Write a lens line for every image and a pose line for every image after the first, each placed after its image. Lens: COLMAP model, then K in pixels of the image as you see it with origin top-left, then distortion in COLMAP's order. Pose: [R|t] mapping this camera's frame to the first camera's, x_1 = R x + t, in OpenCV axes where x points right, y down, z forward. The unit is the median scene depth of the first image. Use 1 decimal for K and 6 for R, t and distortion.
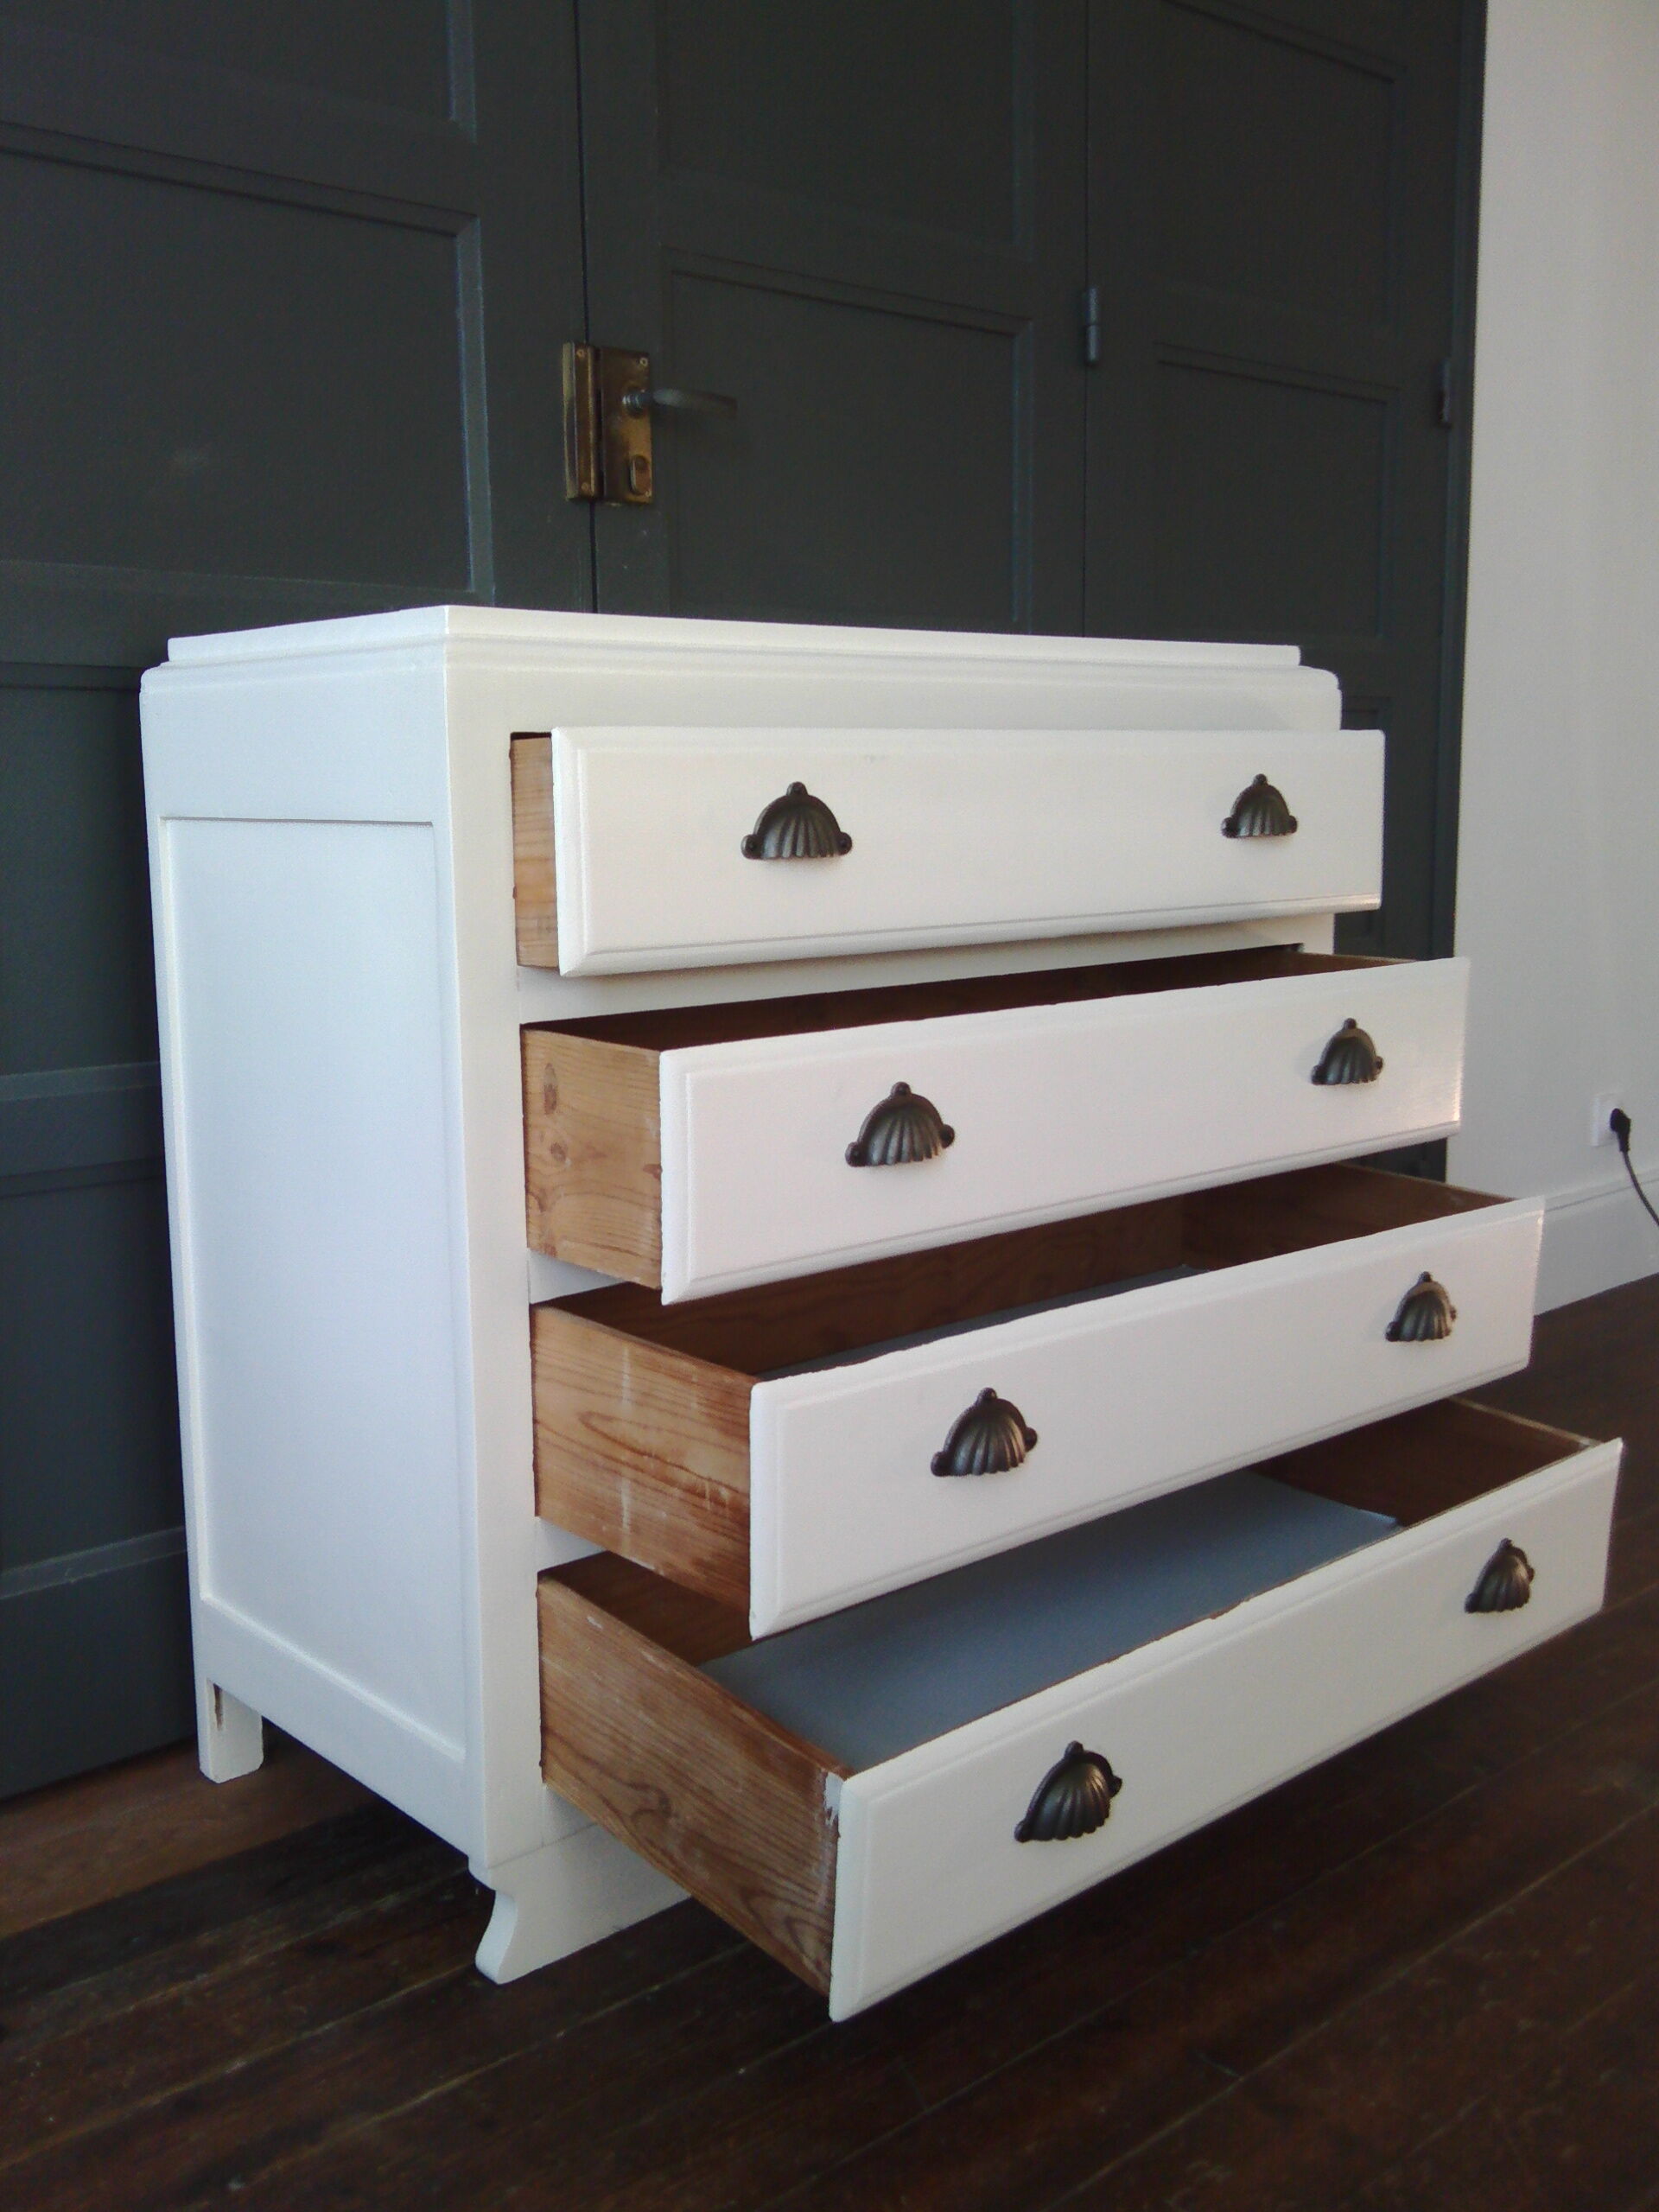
lens RADIAL K [[2144.0, 0, 754.1], [0, 2144.0, 1102.4], [0, 0, 1]] dist [0.010694, 0.005325]
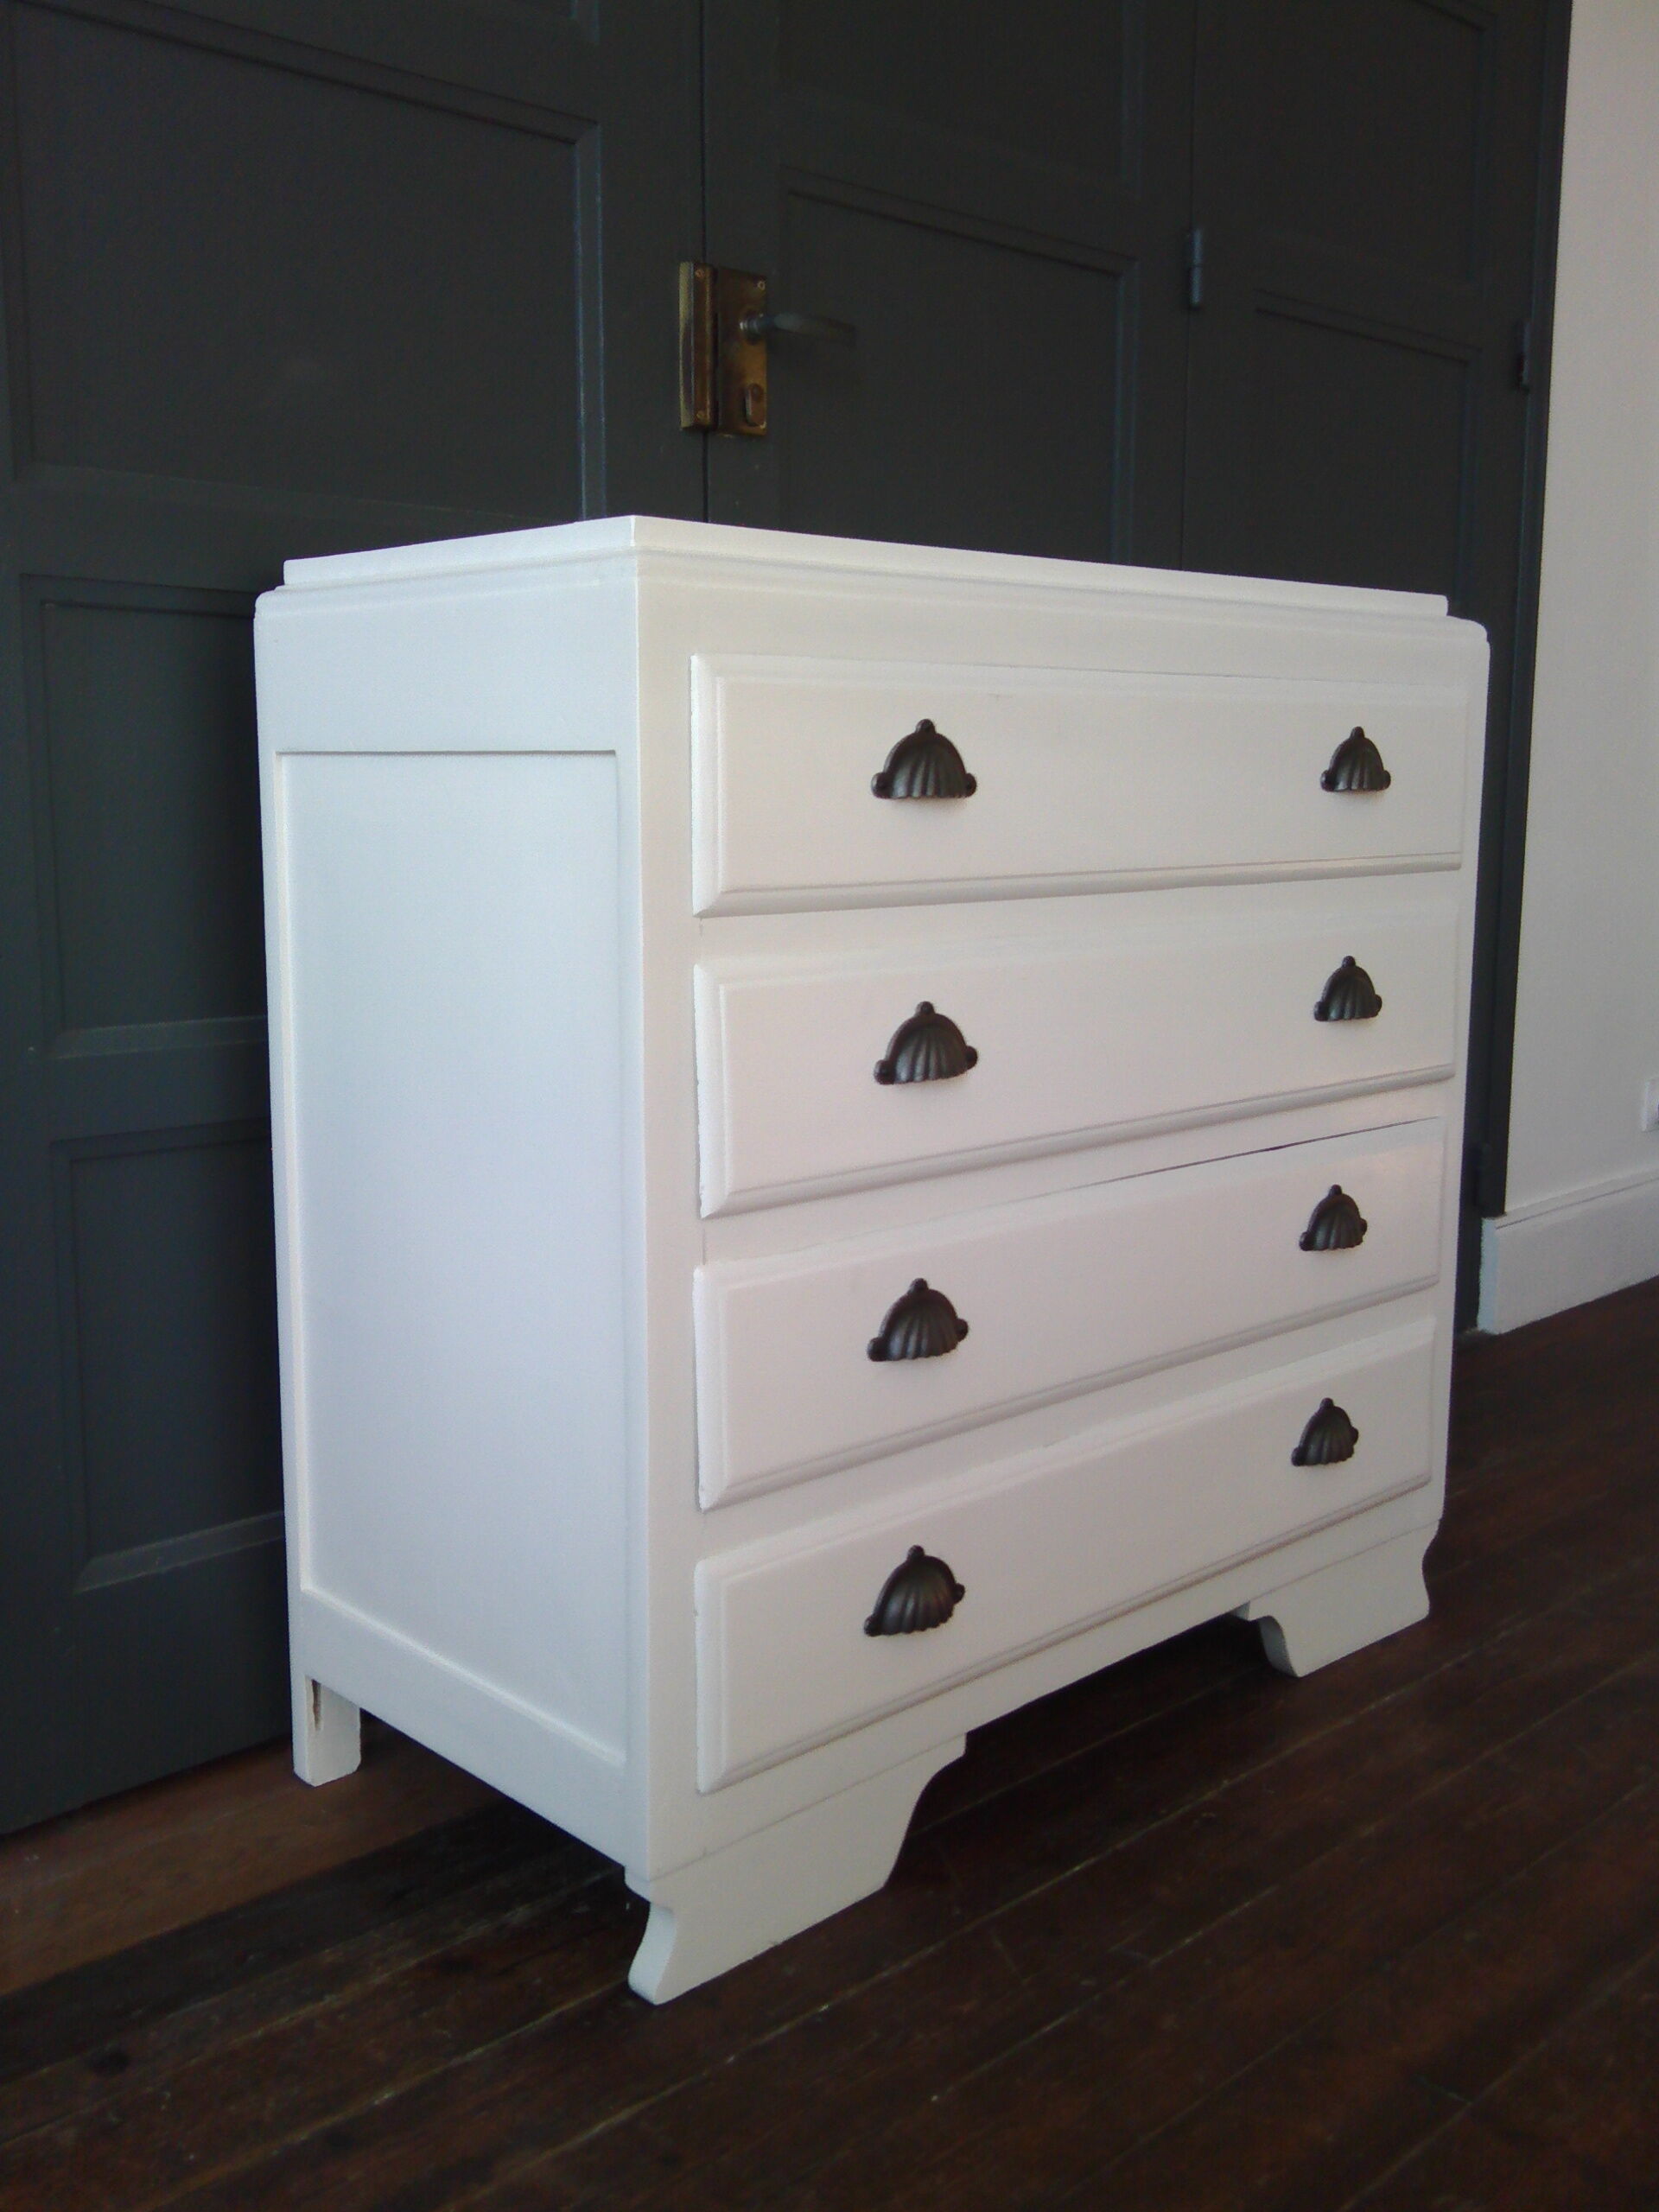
lens RADIAL K [[2143.5, 0, 757.6], [0, 2143.5, 1096.3], [0, 0, 1]] dist [0.010027, 0.000166]
pose [[0.999382, 0.008267, 0.034158, -0.099623], [-0.008353, 0.999962, 0.002400, 0.012914], [-0.034137, -0.002684, 0.999414, 0.063167]]
